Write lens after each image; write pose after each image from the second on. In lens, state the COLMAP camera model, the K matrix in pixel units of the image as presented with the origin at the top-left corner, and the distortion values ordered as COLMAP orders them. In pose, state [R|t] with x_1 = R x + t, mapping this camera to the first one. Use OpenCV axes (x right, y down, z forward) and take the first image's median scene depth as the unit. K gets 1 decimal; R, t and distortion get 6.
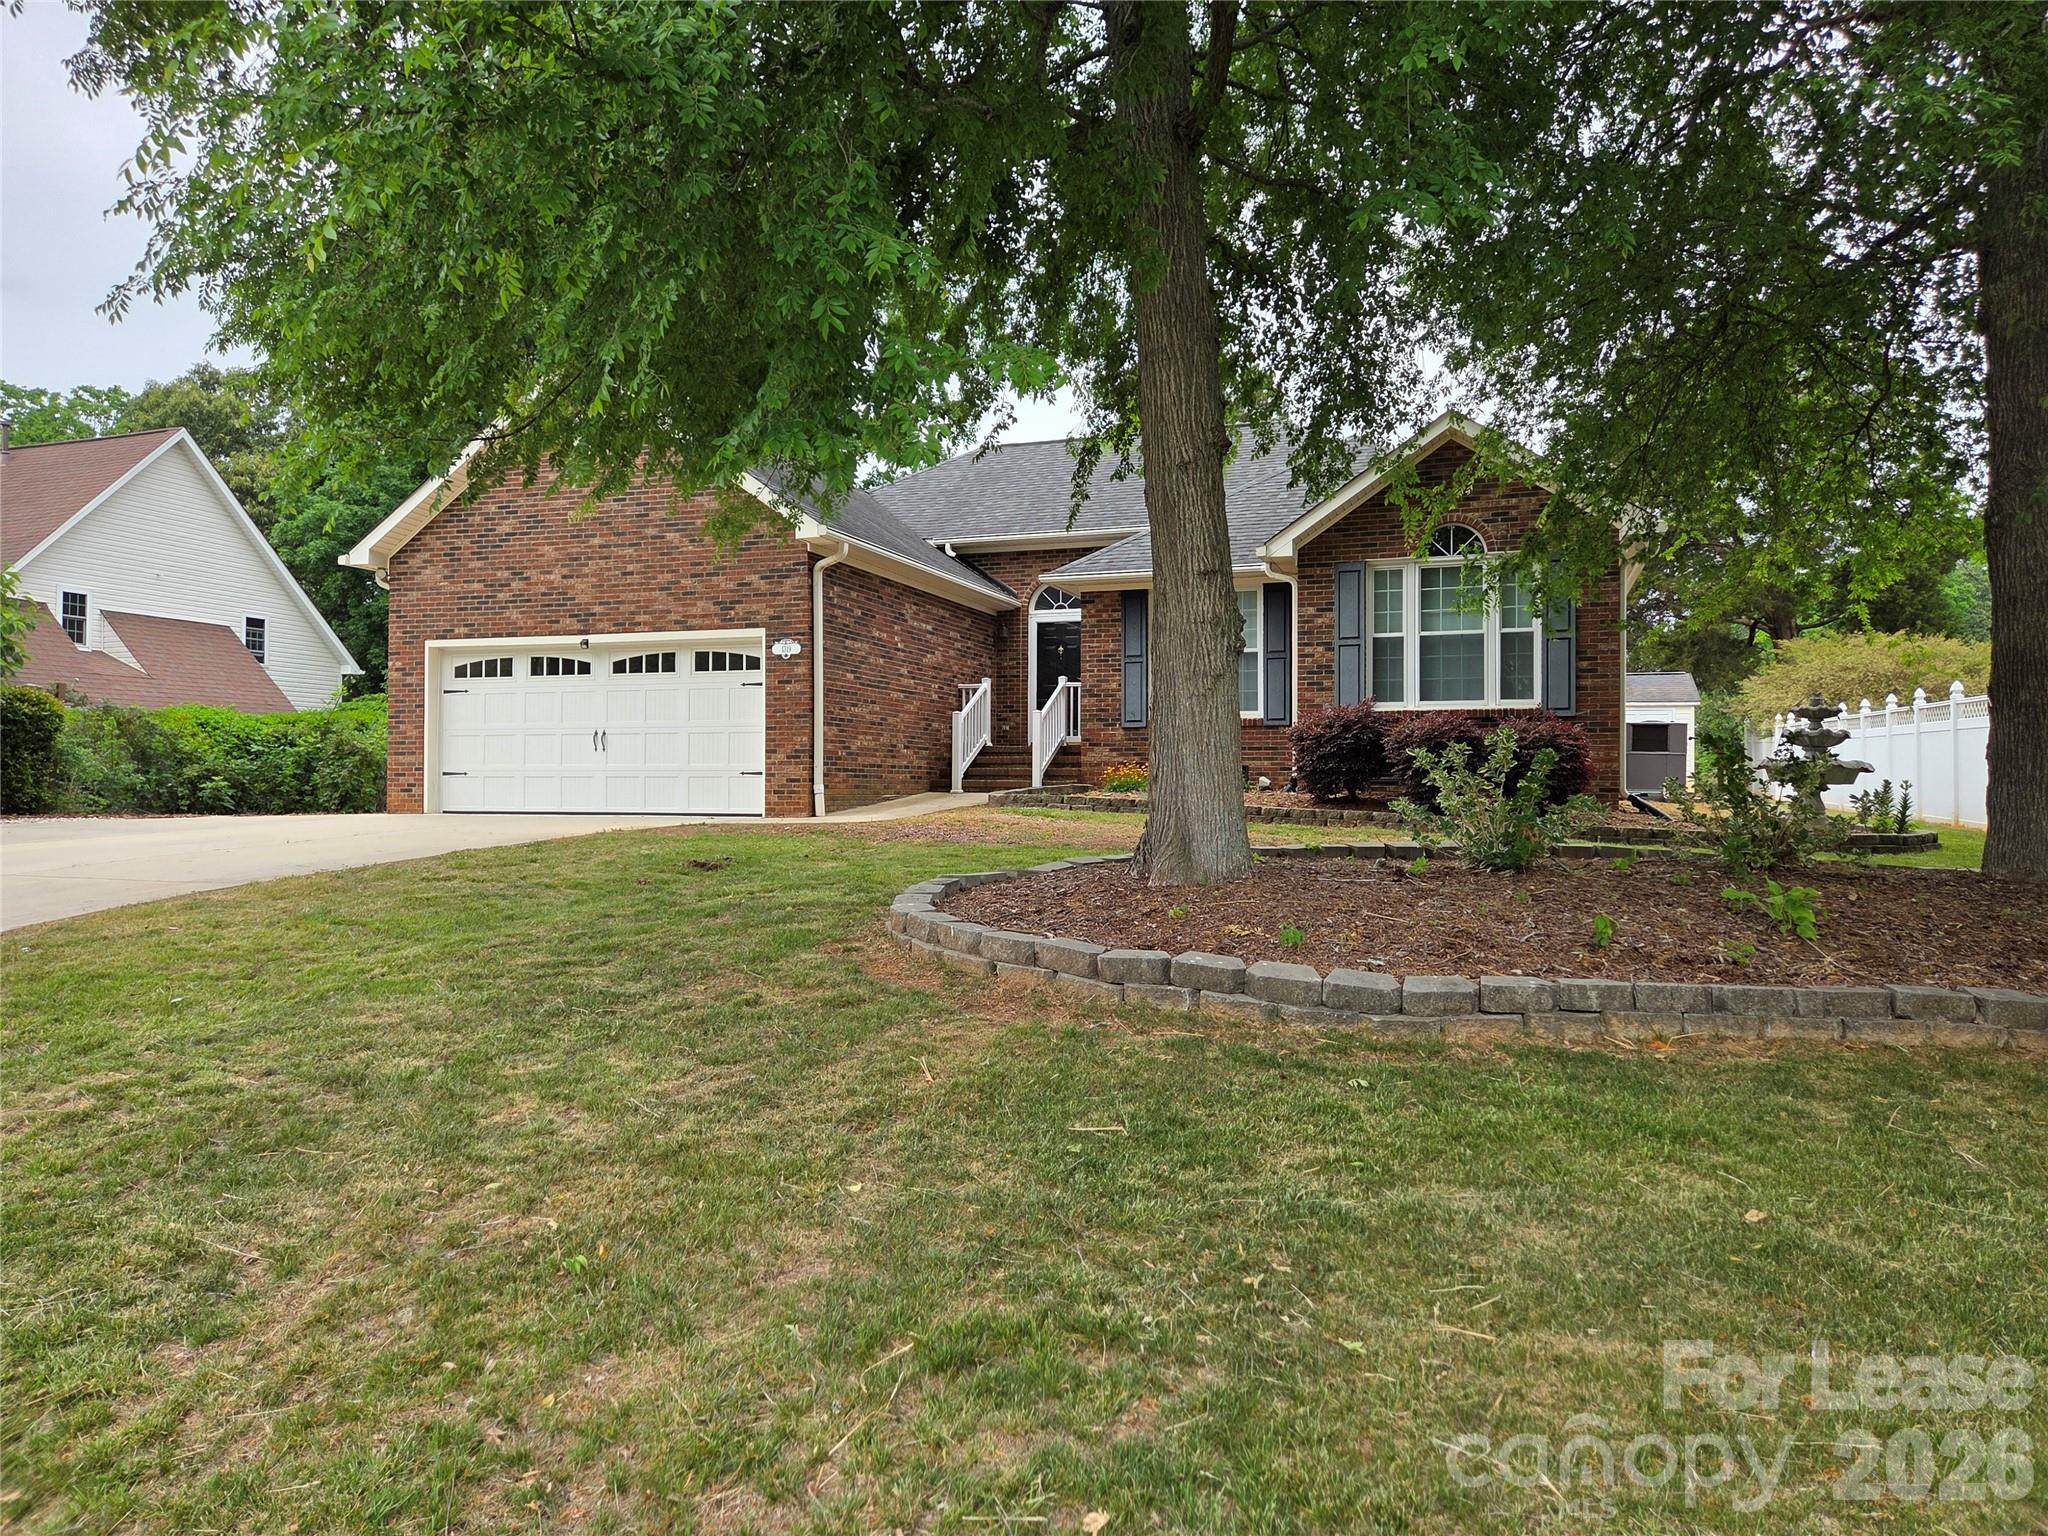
lens RADIAL K [[1392.9, 0, 1029.9], [0, 1392.9, 754.5], [0, 0, 1]] dist [0.075672, -0.063834]
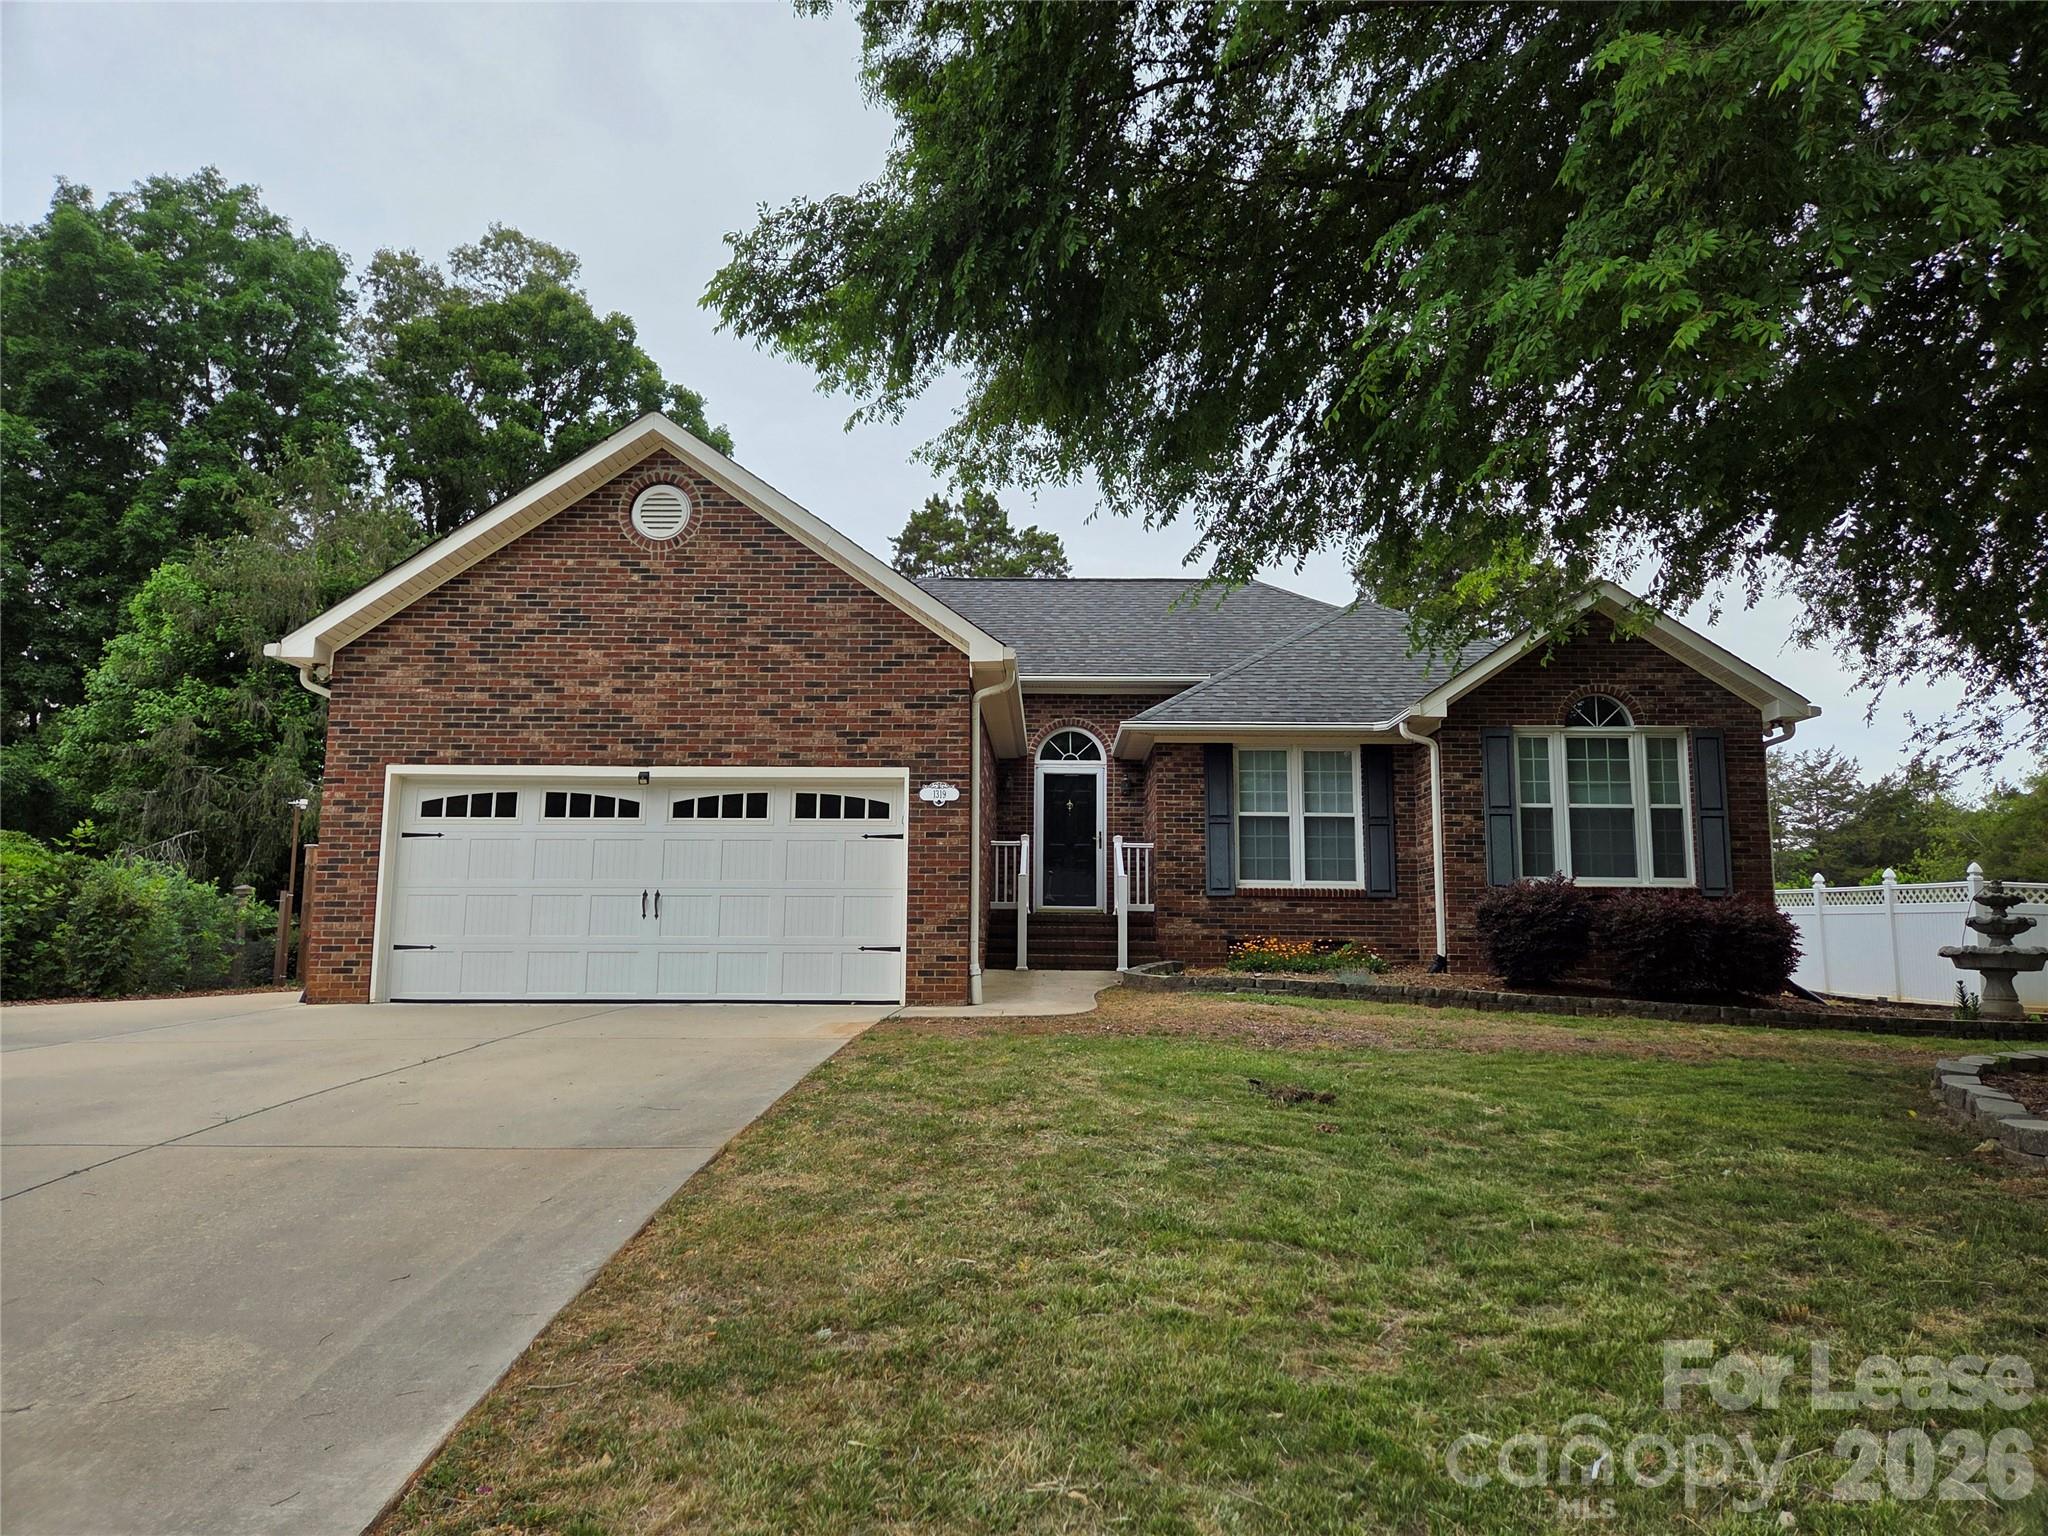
lens RADIAL K [[1392.9, 0, 1034.4], [0, 1392.9, 749.8], [0, 0, 1]] dist [0.075672, -0.063834]
pose [[0.947641, 0.049871, 0.315418, -0.357378], [-0.013071, 0.992960, -0.117727, -0.006356], [-0.319069, 0.107440, 0.941622, 0.205355]]
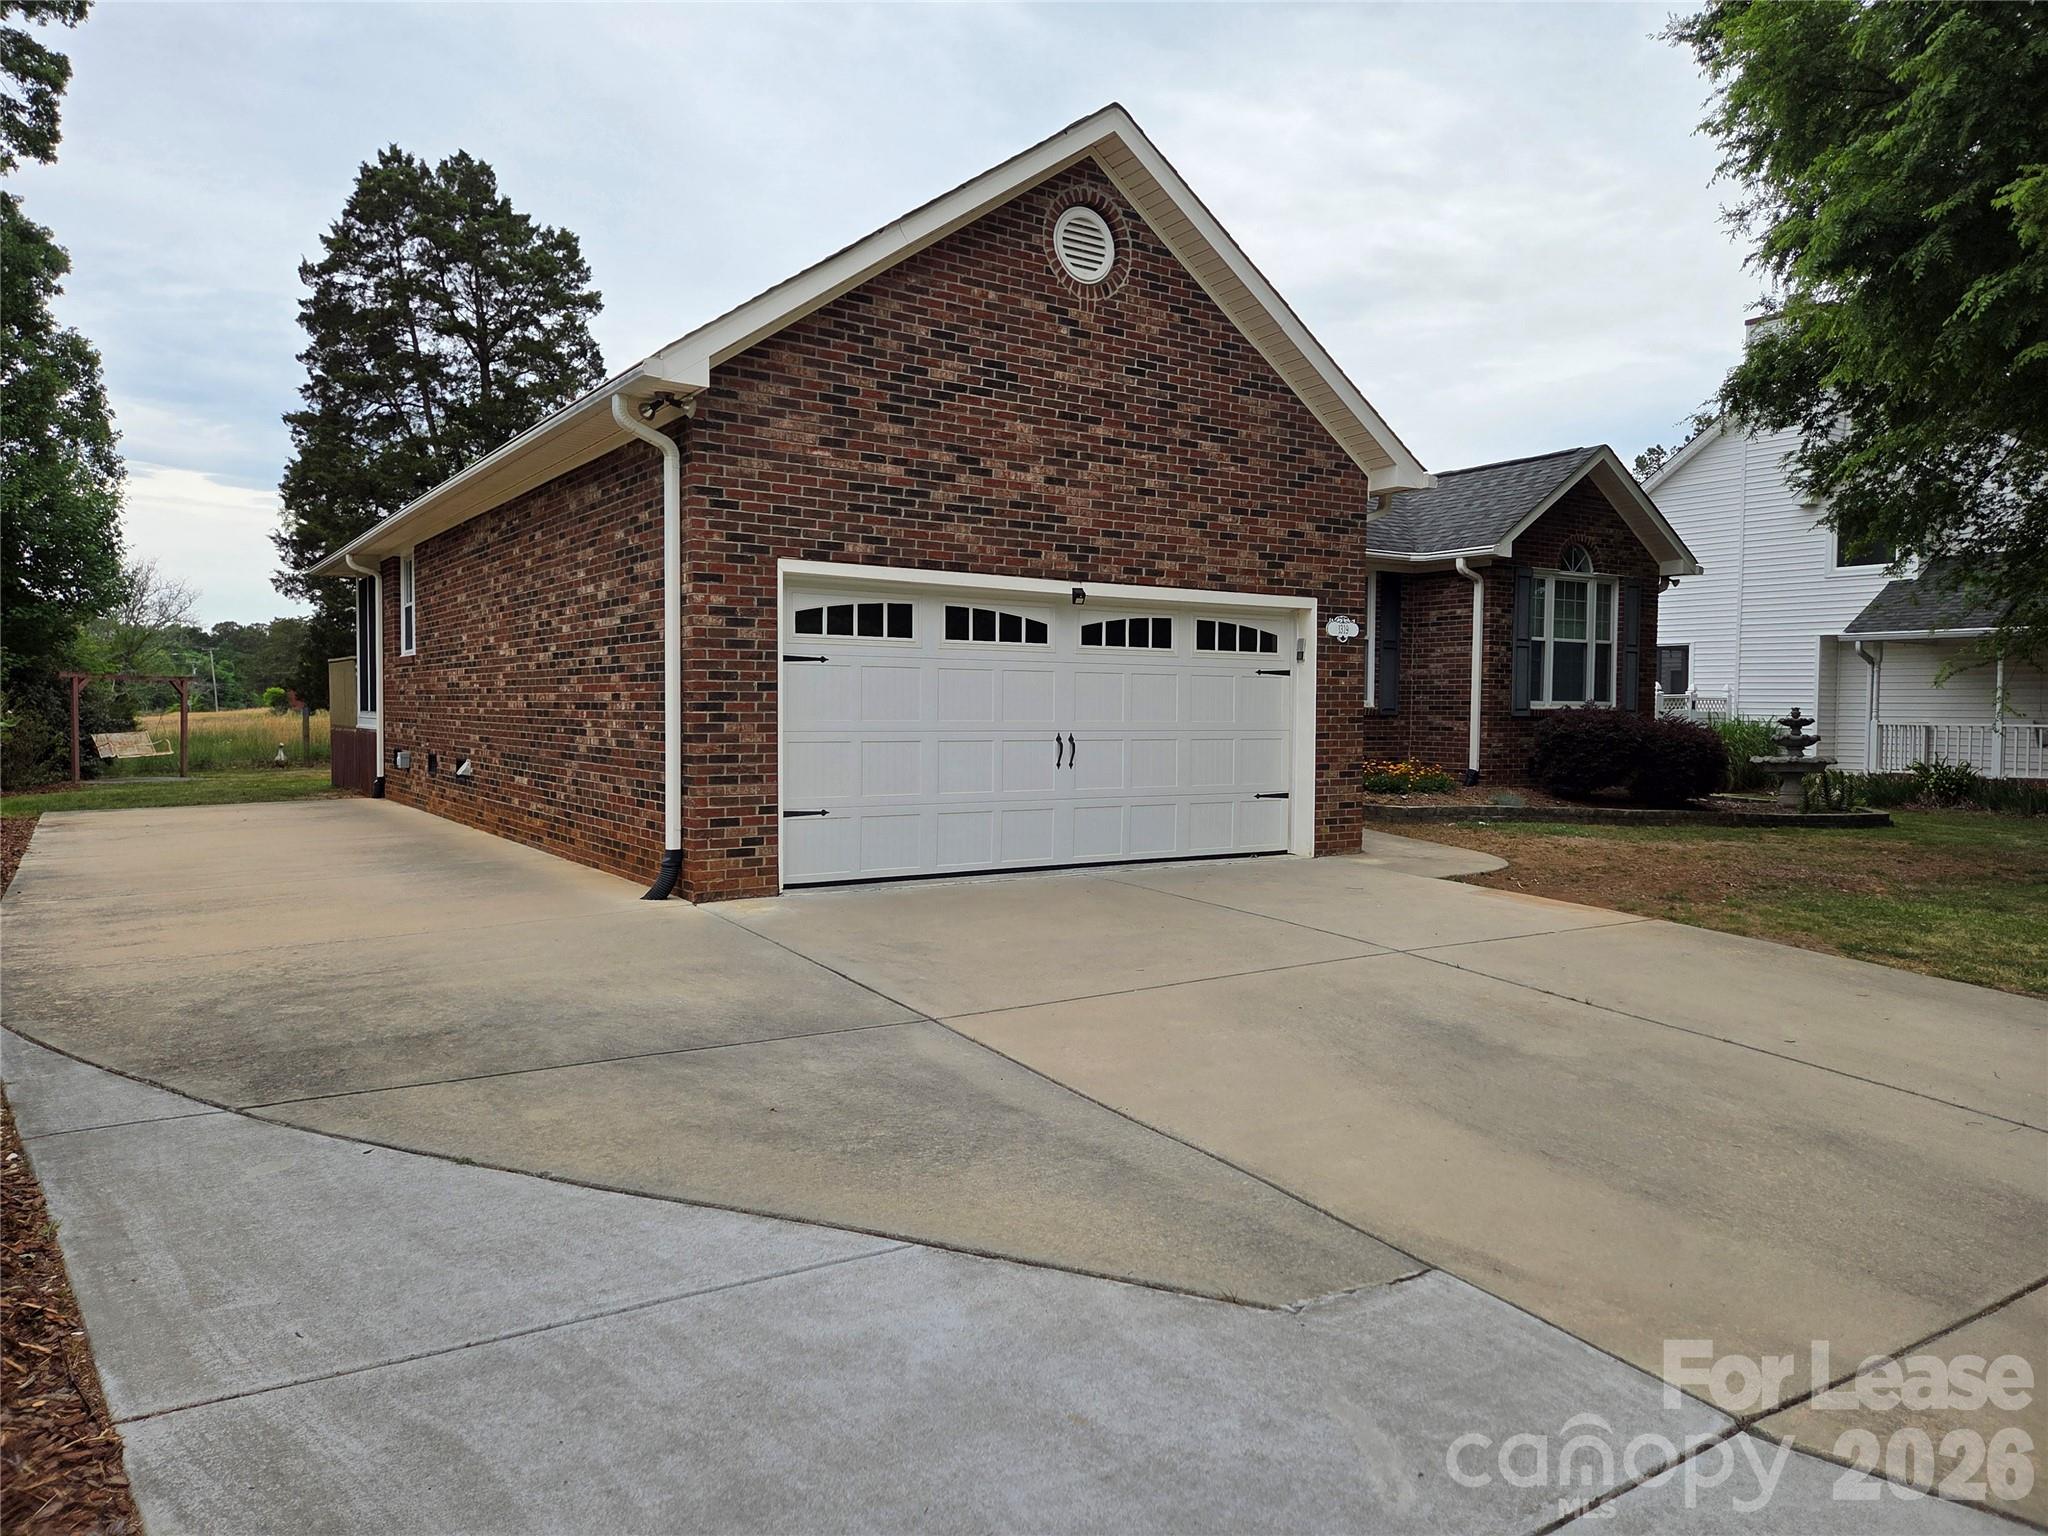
lens RADIAL K [[1392.9, 0, 1054.1], [0, 1392.9, 749.4], [0, 0, 1]] dist [0.075672, -0.063834]
pose [[0.584449, -0.021790, 0.811138, -0.821062], [-0.027193, 0.998552, 0.046417, -0.039649], [-0.810975, -0.049186, 0.583010, 0.648631]]
